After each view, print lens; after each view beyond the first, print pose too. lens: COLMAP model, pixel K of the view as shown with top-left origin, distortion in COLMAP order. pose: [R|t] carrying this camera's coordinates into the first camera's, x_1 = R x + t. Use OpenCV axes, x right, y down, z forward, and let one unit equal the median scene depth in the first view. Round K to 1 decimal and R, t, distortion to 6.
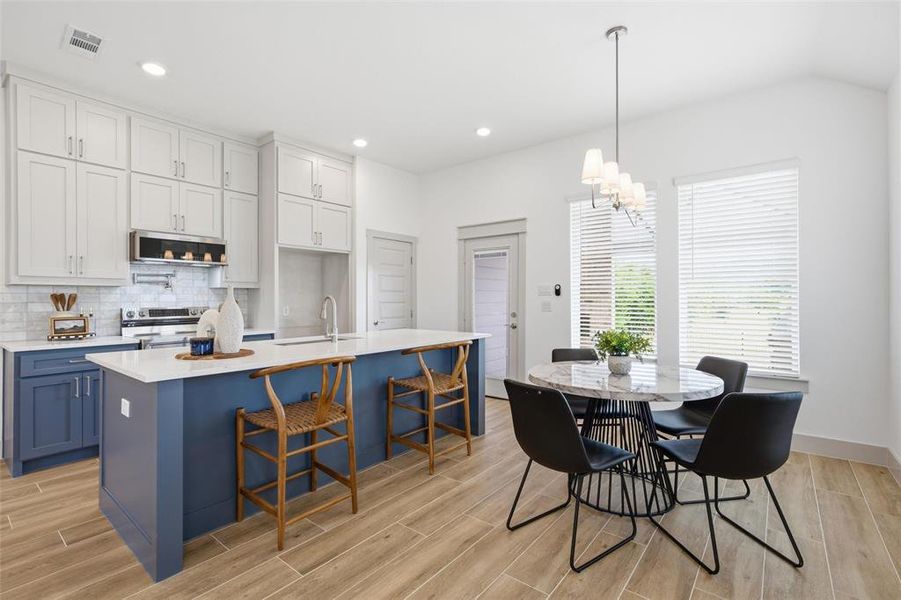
lens RADIAL K [[410.9, 0, 448.0], [0, 410.9, 295.5], [0, 0, 1]] dist [0.000493, 0.000968]
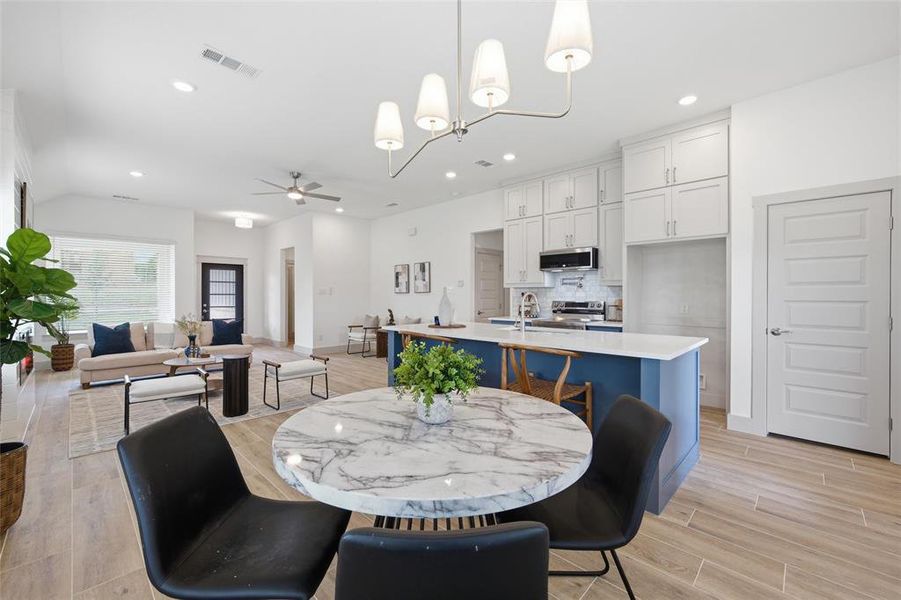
lens RADIAL K [[371.4, 0, 451.3], [0, 371.4, 297.4], [0, 0, 1]] dist [-0.016391, -0.000174]
pose [[-0.084899, 0.008884, -0.996350, 0.593733], [0.008187, 0.999933, 0.008218, 0.002078], [0.996356, -0.007460, -0.084966, 0.658756]]
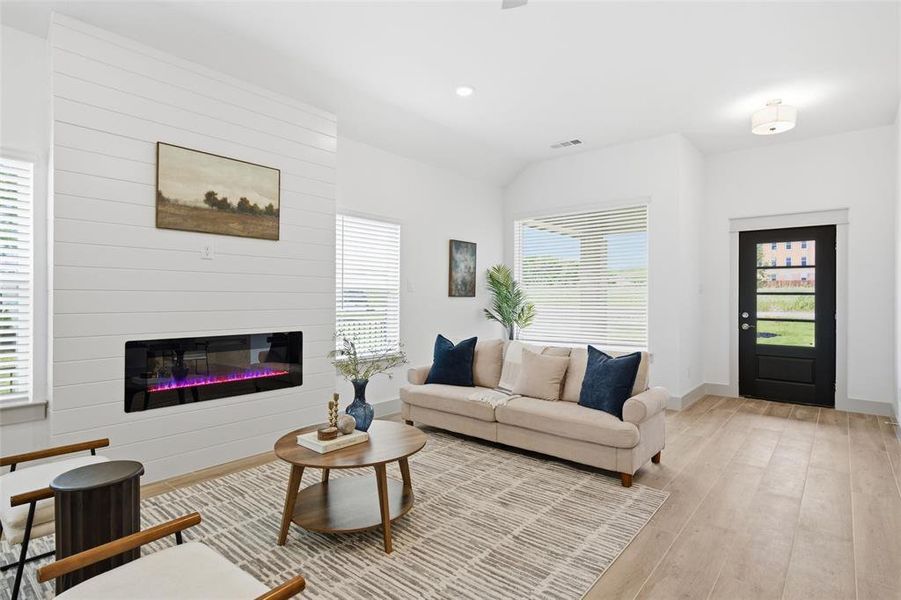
lens RADIAL K [[462.8, 0, 452.4], [0, 462.8, 303.0], [0, 0, 1]] dist [0.006346, -0.000611]
pose [[-0.999946, 0.001579, 0.010239, -0.557905], [0.001657, 0.999969, 0.007669, 0.006142], [-0.010226, 0.007686, -0.999918, 0.433571]]
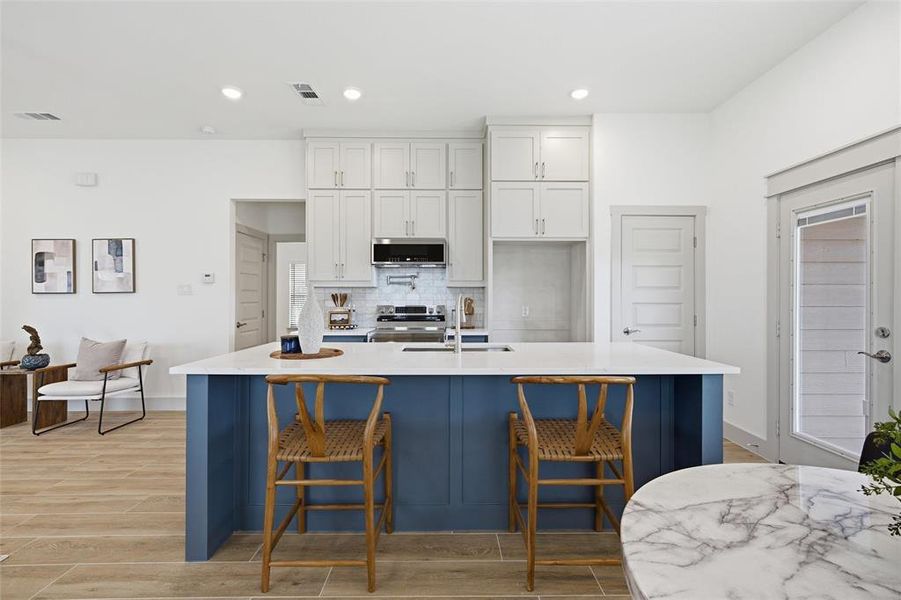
lens RADIAL K [[410.9, 0, 453.4], [0, 410.9, 295.1], [0, 0, 1]] dist [0.000493, 0.000968]
pose [[0.640631, -0.002982, -0.767843, 0.241672], [0.003079, 0.999994, -0.001314, 0.002623], [0.767843, -0.001522, 0.640636, 0.362999]]
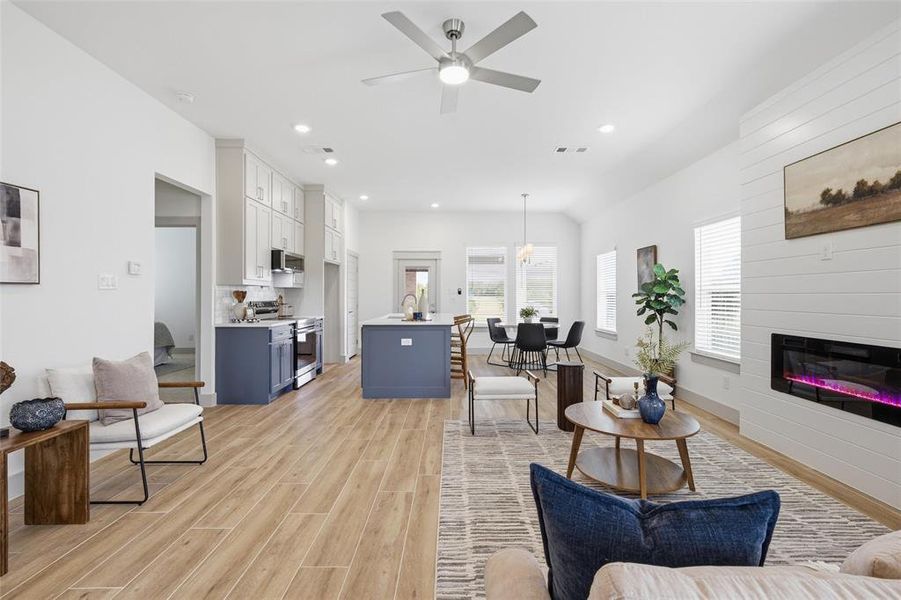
lens RADIAL K [[410.9, 0, 451.8], [0, 410.9, 295.2], [0, 0, 1]] dist [0.000493, 0.000968]
pose [[0.771416, 0.007053, 0.636292, -1.037503], [-0.010013, 0.999949, 0.001056, 0.001174], [-0.636252, -0.007186, 0.771448, -0.473880]]
